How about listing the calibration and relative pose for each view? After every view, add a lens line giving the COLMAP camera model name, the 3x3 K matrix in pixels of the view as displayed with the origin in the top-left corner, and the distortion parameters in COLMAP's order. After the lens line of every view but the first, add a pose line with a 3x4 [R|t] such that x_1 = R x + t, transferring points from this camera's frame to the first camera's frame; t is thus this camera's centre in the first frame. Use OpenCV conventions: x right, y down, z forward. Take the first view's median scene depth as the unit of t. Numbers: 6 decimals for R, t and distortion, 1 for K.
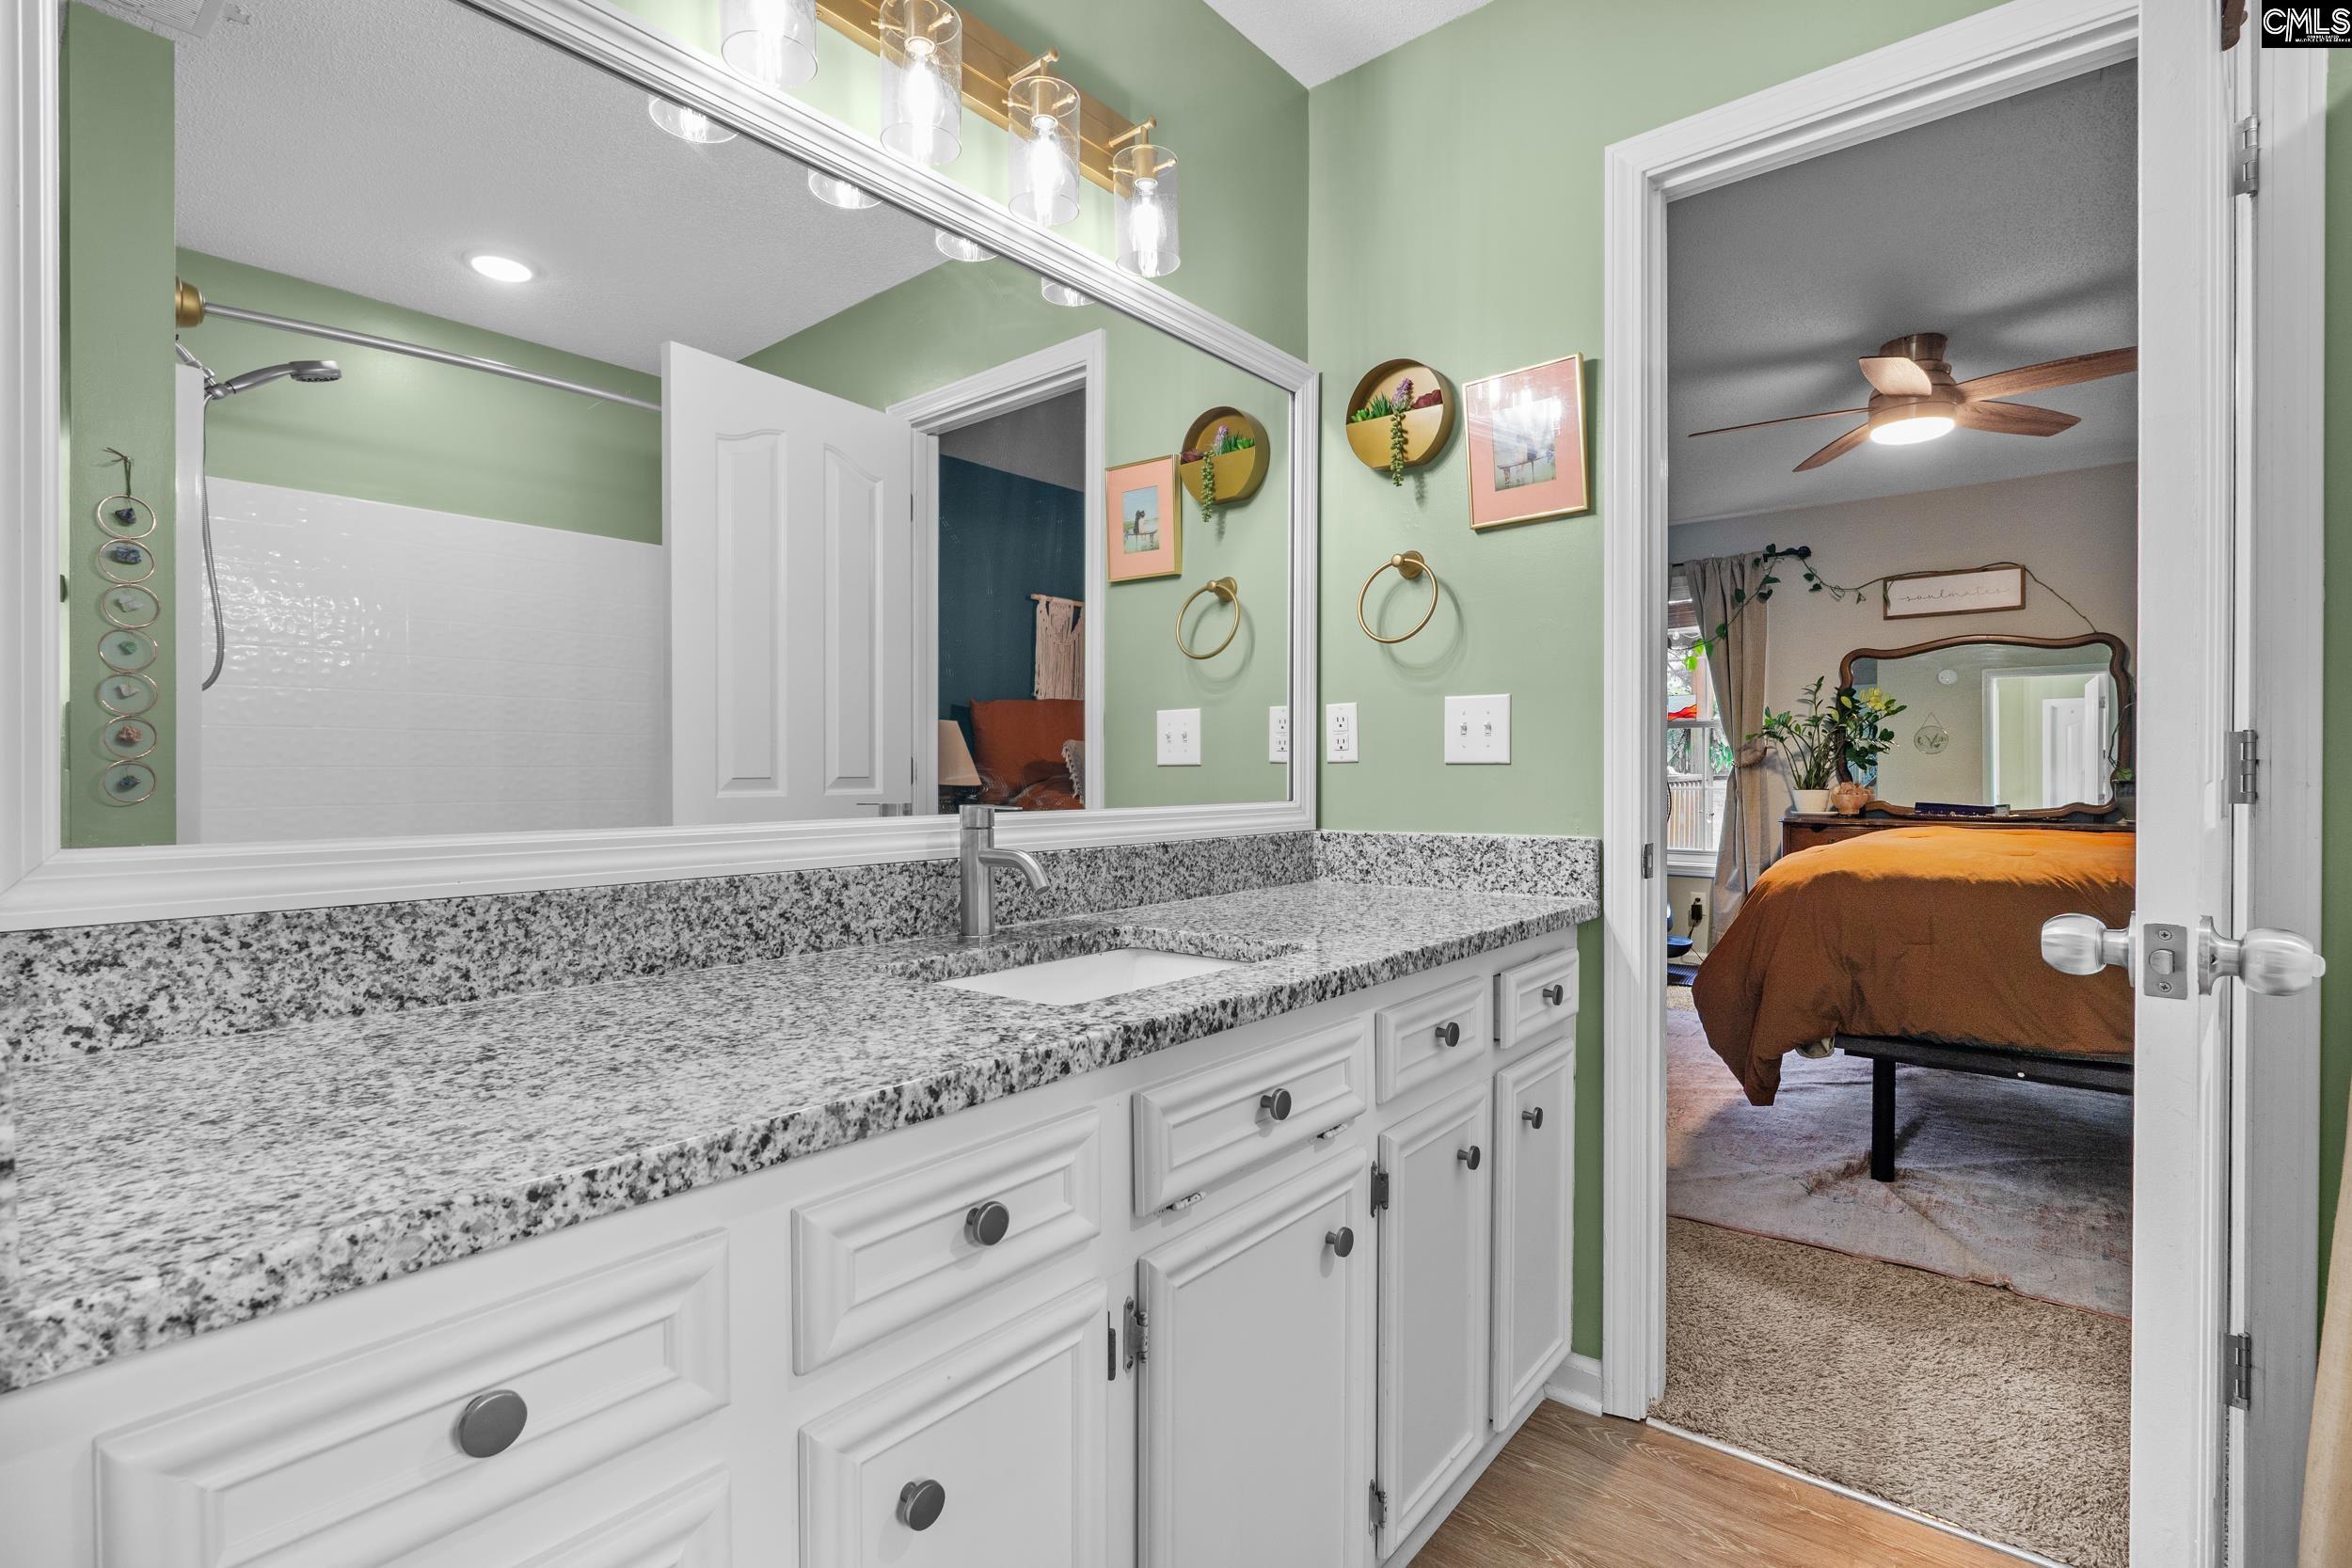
lens RADIAL K [[1088.4, 0, 1176.3], [0, 1088.4, 780.6], [0, 0, 1]] dist [-0.002328, 0.000330]
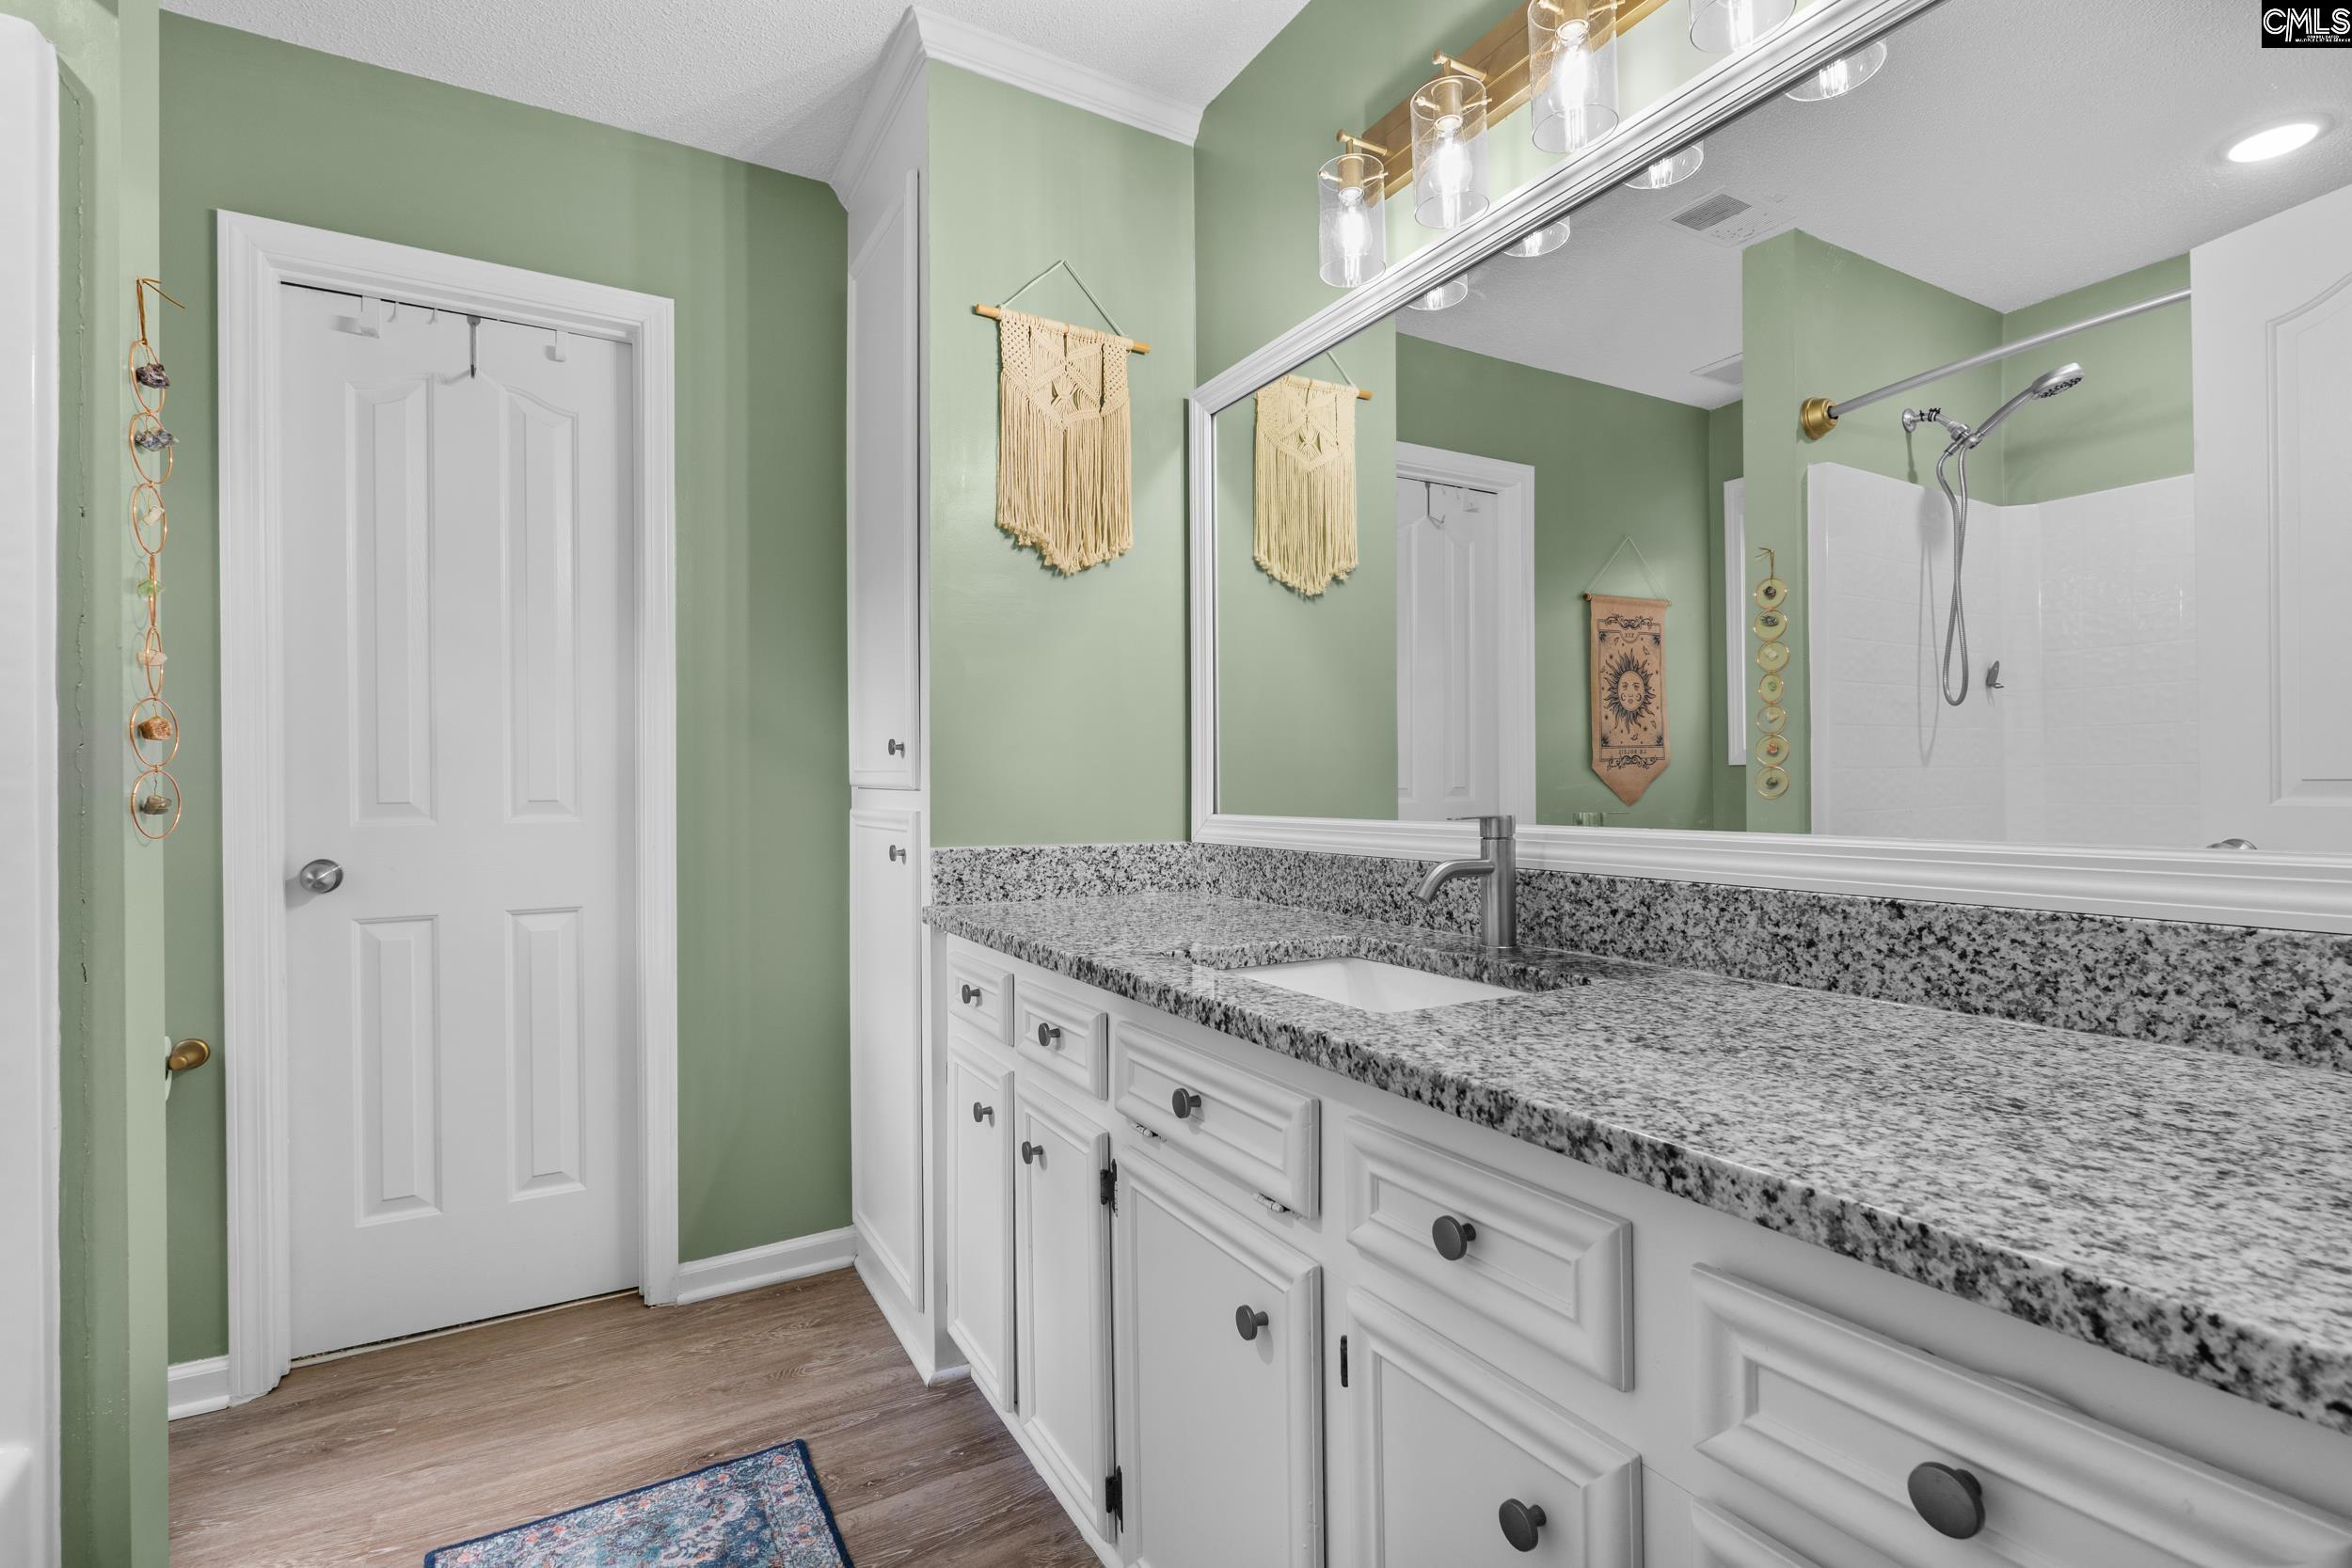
lens RADIAL K [[1088.4, 0, 1176.3], [0, 1088.4, 780.6], [0, 0, 1]] dist [-0.002328, 0.000330]
pose [[-0.345617, 0.005328, -0.938361, 0.973495], [0.007179, 0.999970, 0.003034, -0.016907], [0.938348, -0.005688, -0.345644, 1.216171]]
